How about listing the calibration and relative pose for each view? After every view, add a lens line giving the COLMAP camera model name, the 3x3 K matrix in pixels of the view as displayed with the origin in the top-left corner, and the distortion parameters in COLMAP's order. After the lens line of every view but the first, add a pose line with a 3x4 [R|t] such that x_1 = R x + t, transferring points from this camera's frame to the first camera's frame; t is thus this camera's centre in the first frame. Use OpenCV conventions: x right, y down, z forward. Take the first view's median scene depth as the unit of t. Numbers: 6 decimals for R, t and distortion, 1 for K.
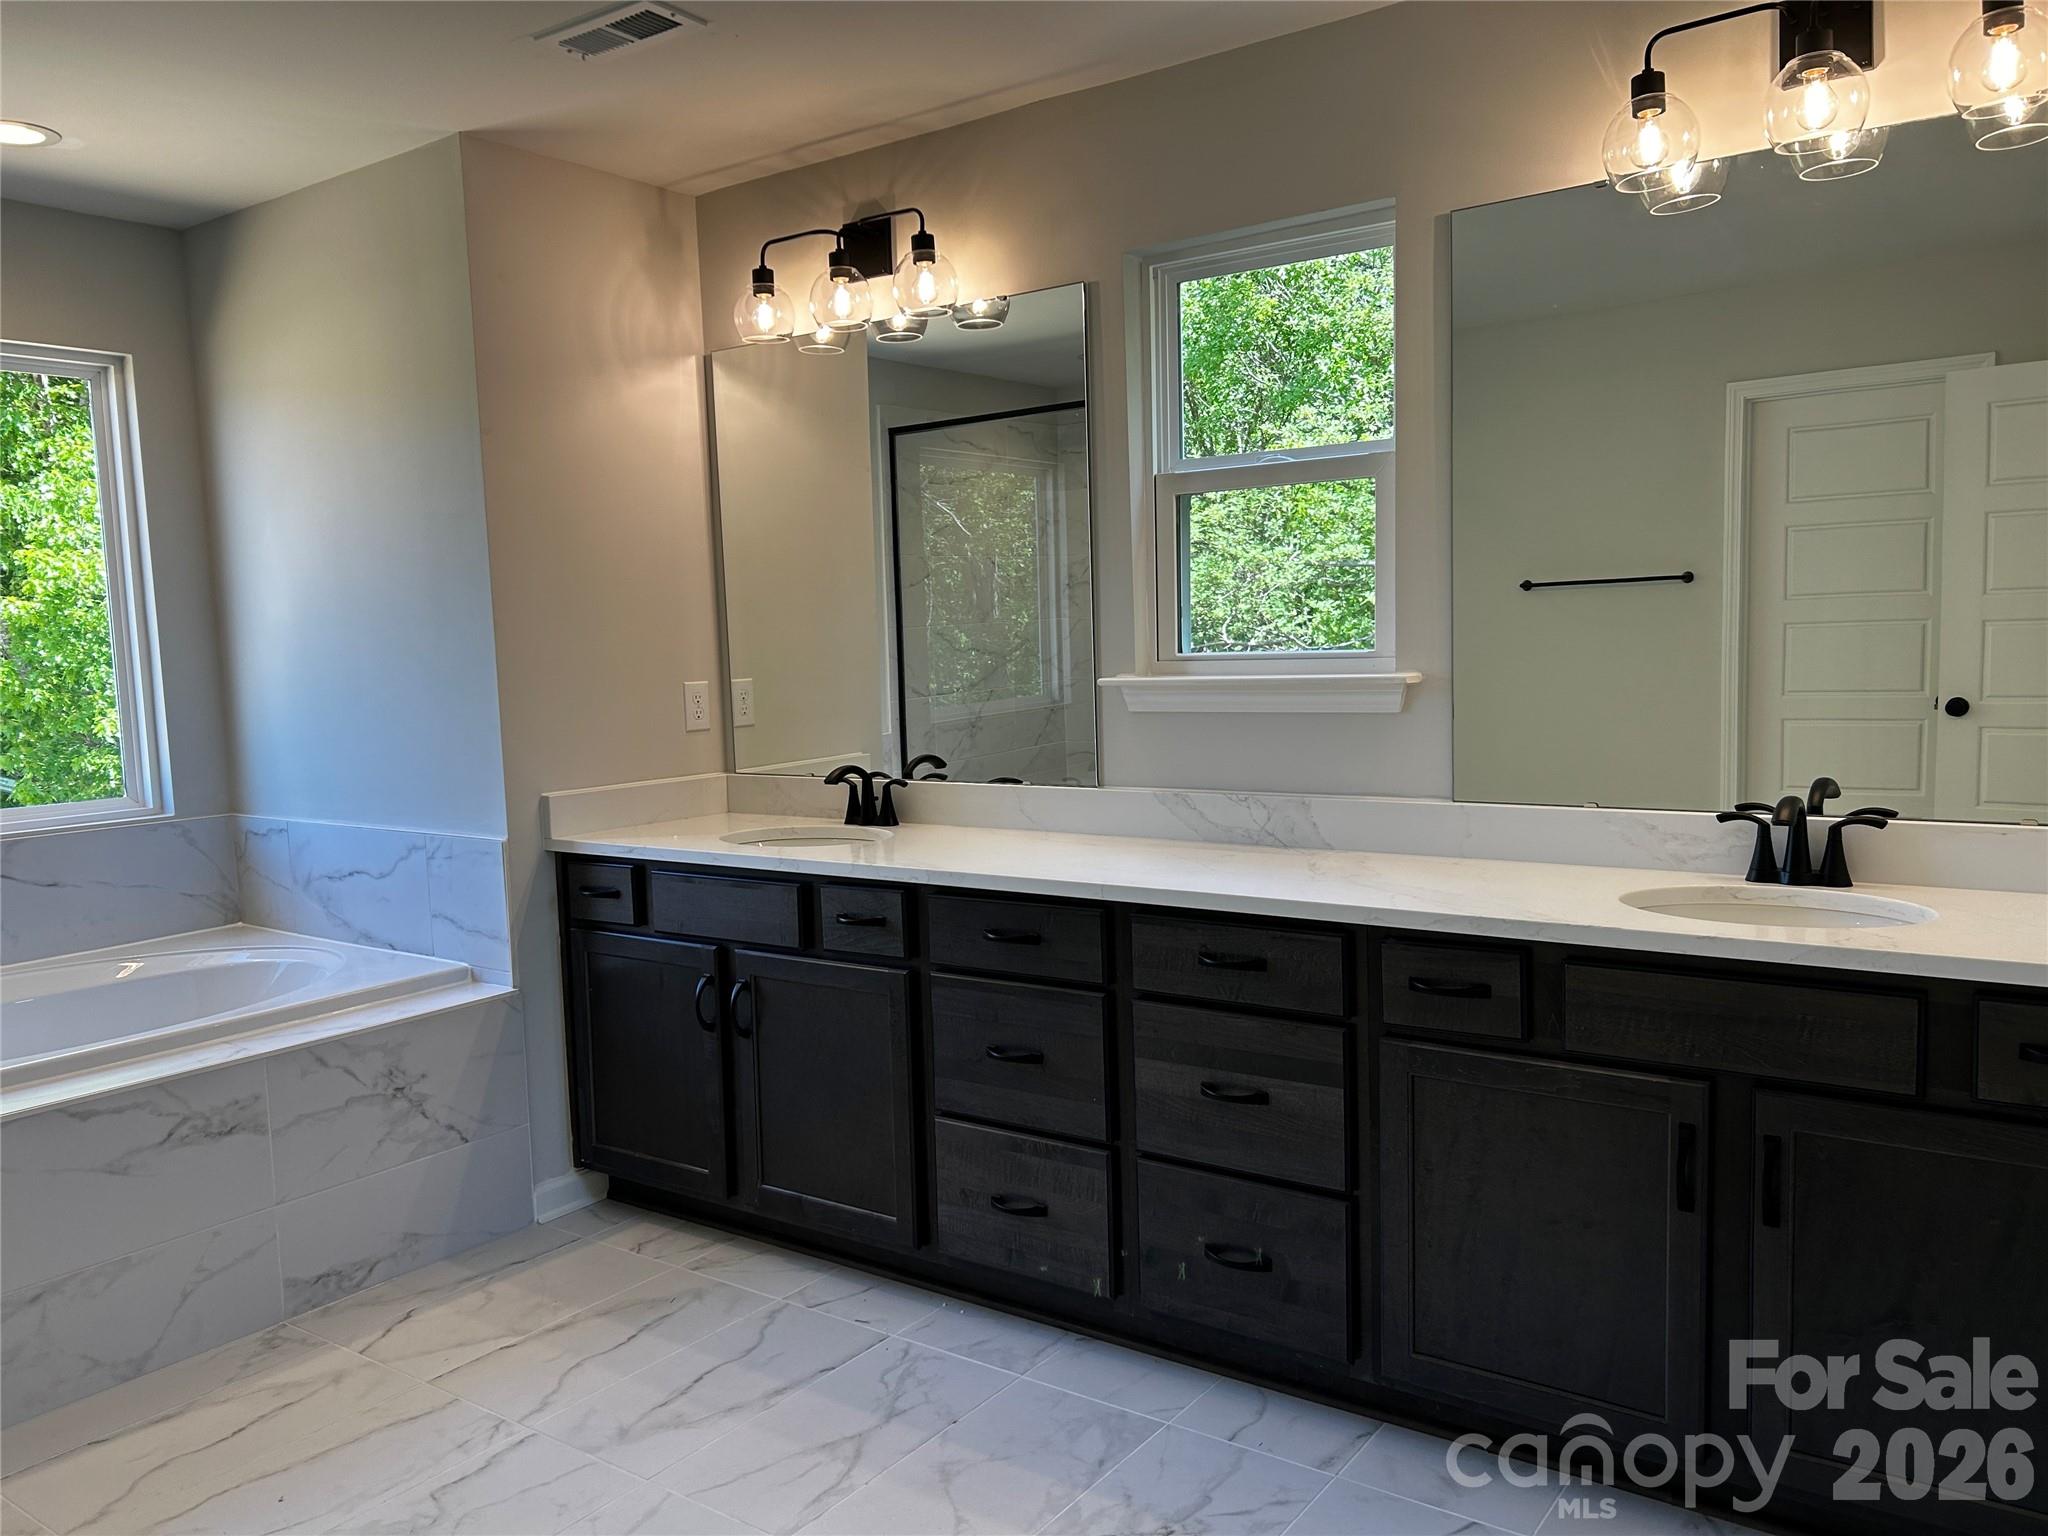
lens RADIAL K [[1548.2, 0, 1013.2], [0, 1548.2, 799.2], [0, 0, 1]] dist [0.047847, -0.049093]
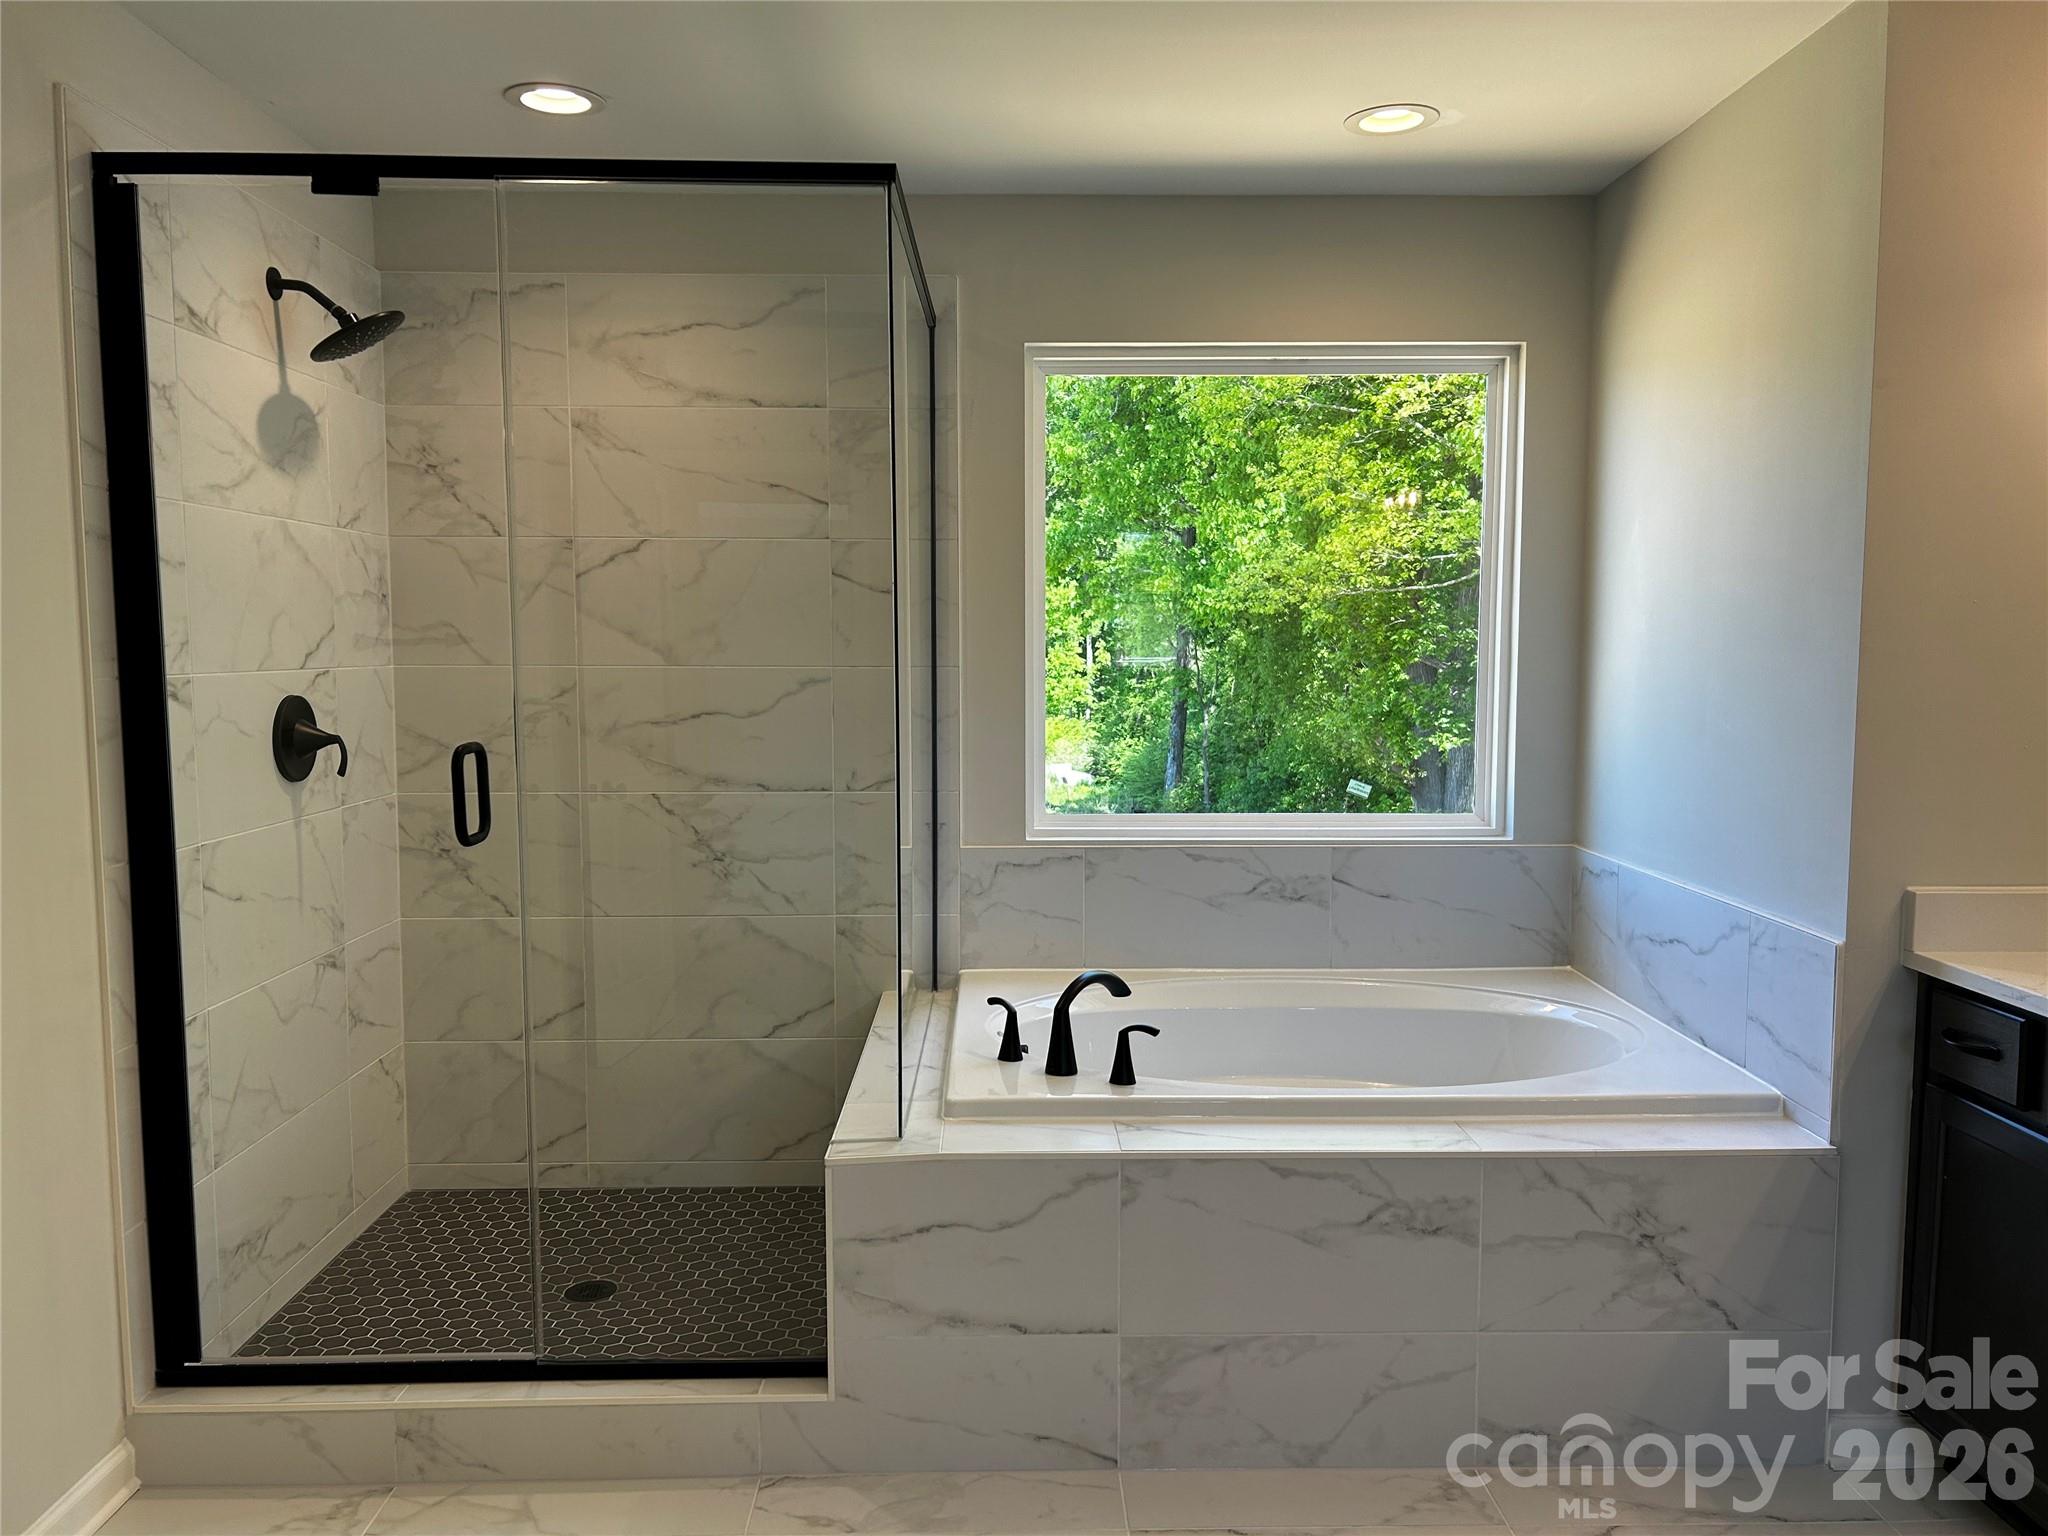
lens RADIAL K [[1548.2, 0, 1031.7], [0, 1548.2, 785.7], [0, 0, 1]] dist [0.047847, -0.049093]
pose [[0.606322, 0.105292, -0.788218, 0.015791], [-0.103377, 0.993221, 0.053155, -0.050796], [0.788471, 0.049255, 0.613097, 0.260612]]
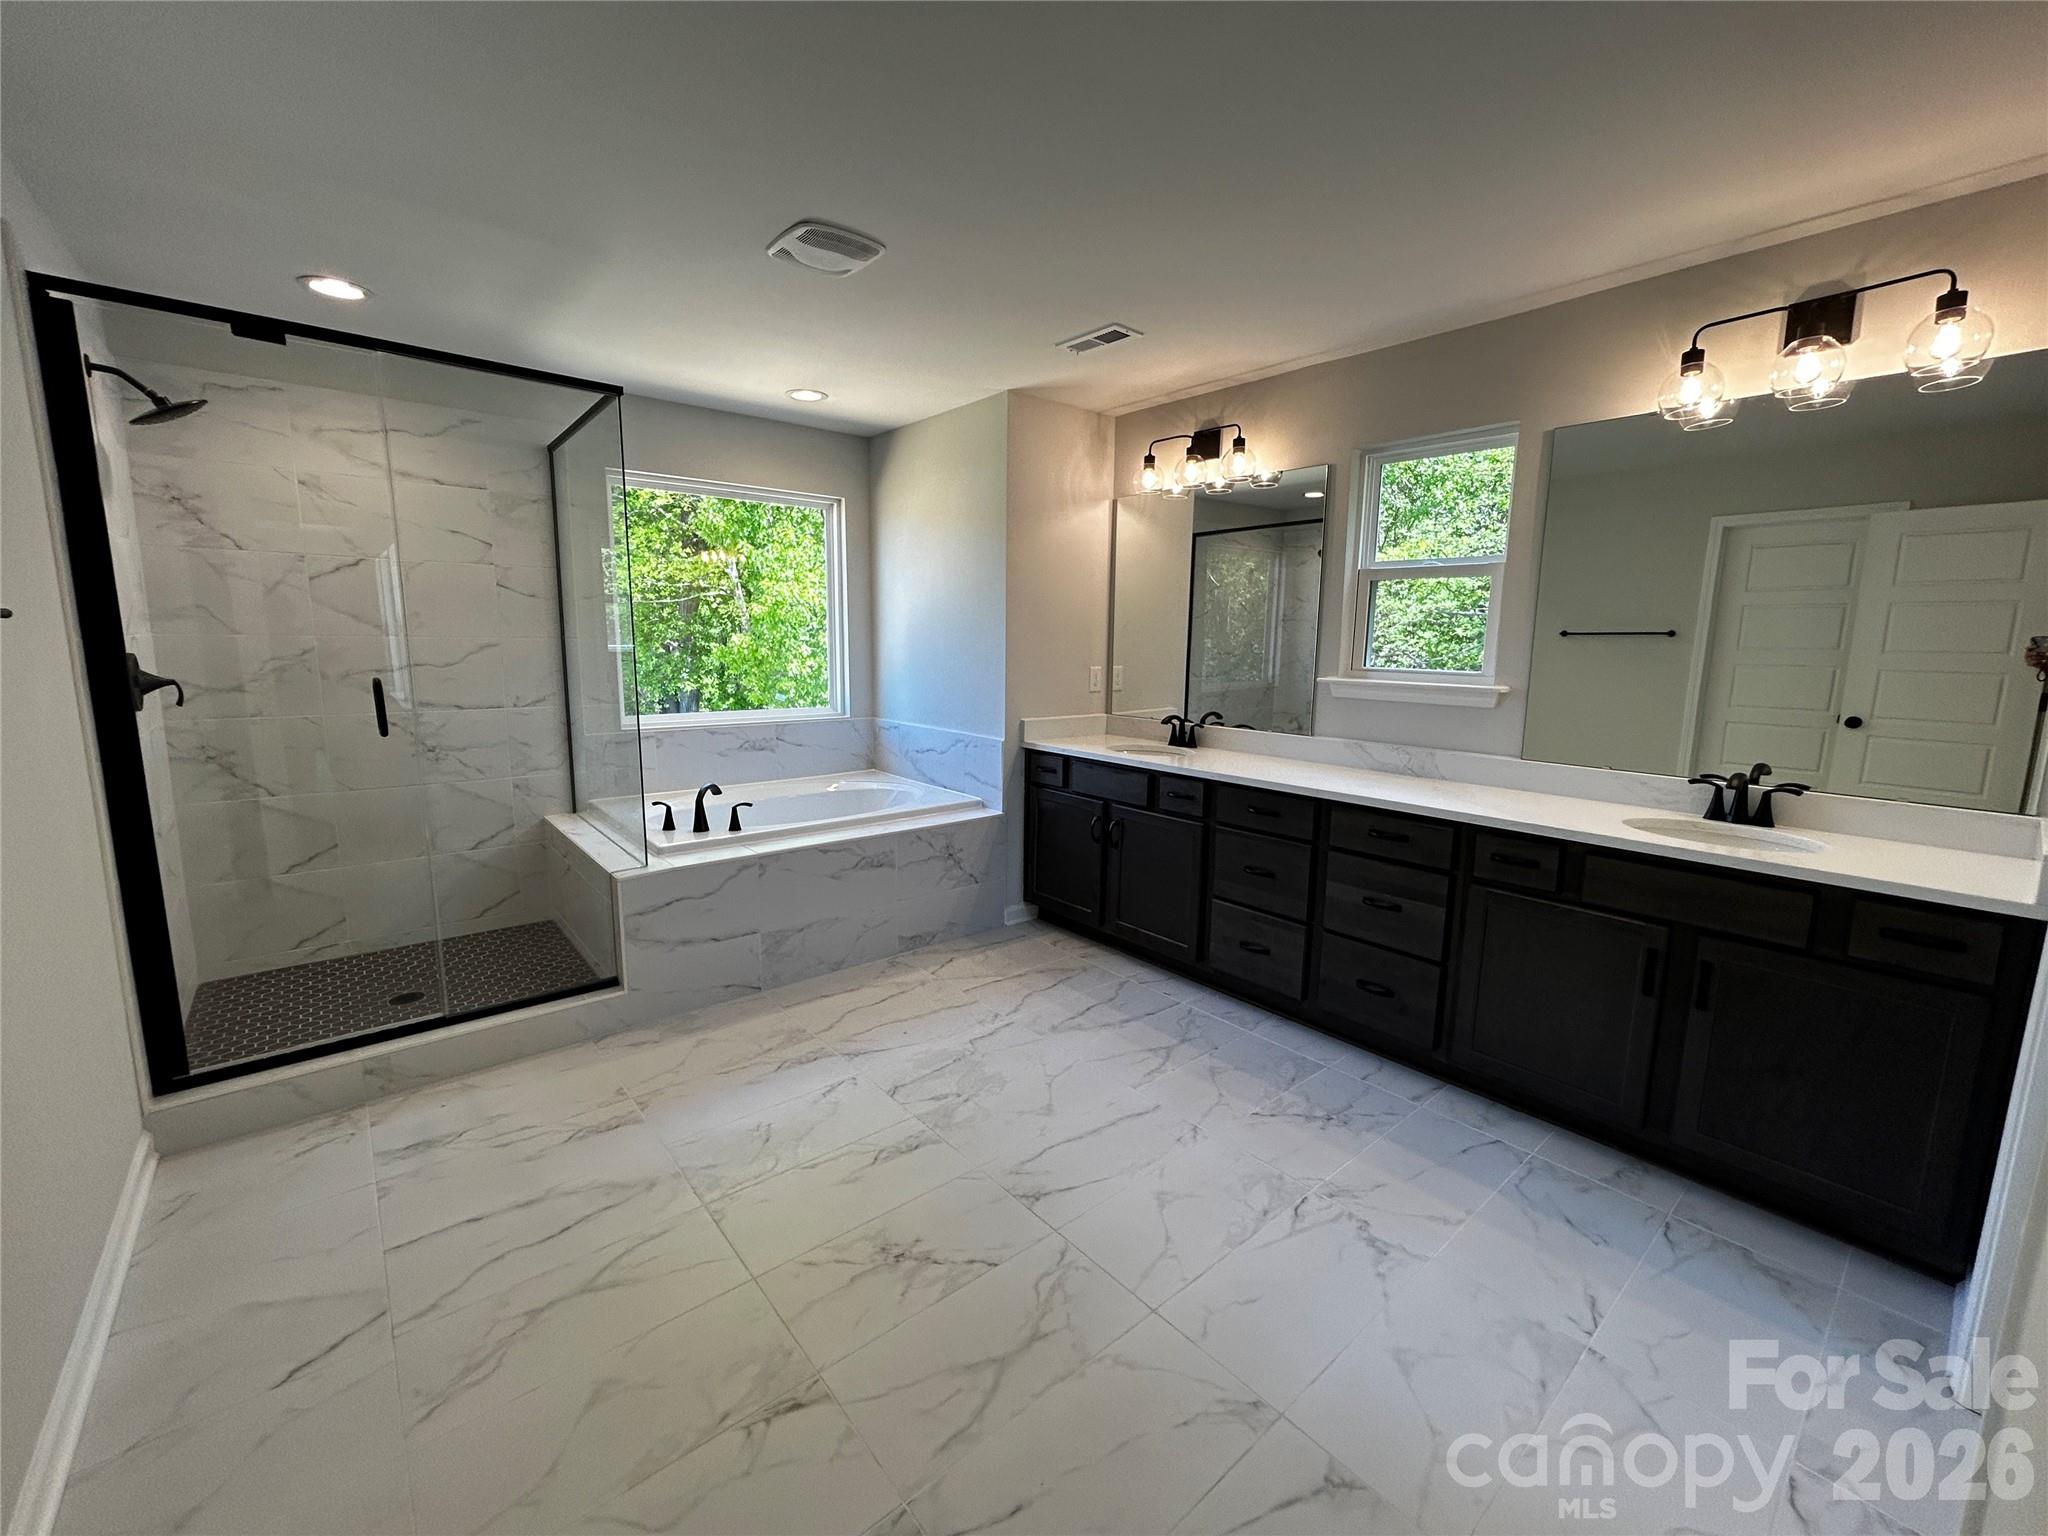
lens RADIAL K [[832.0, 0, 1025.0], [0, 832.0, 769.4], [0, 0, 1]] dist [-0.000119, 0.000238]
pose [[0.970576, 0.081752, -0.226490, -0.050748], [-0.069380, 0.995657, 0.062072, -0.006053], [0.230581, -0.044531, 0.972034, -0.065913]]
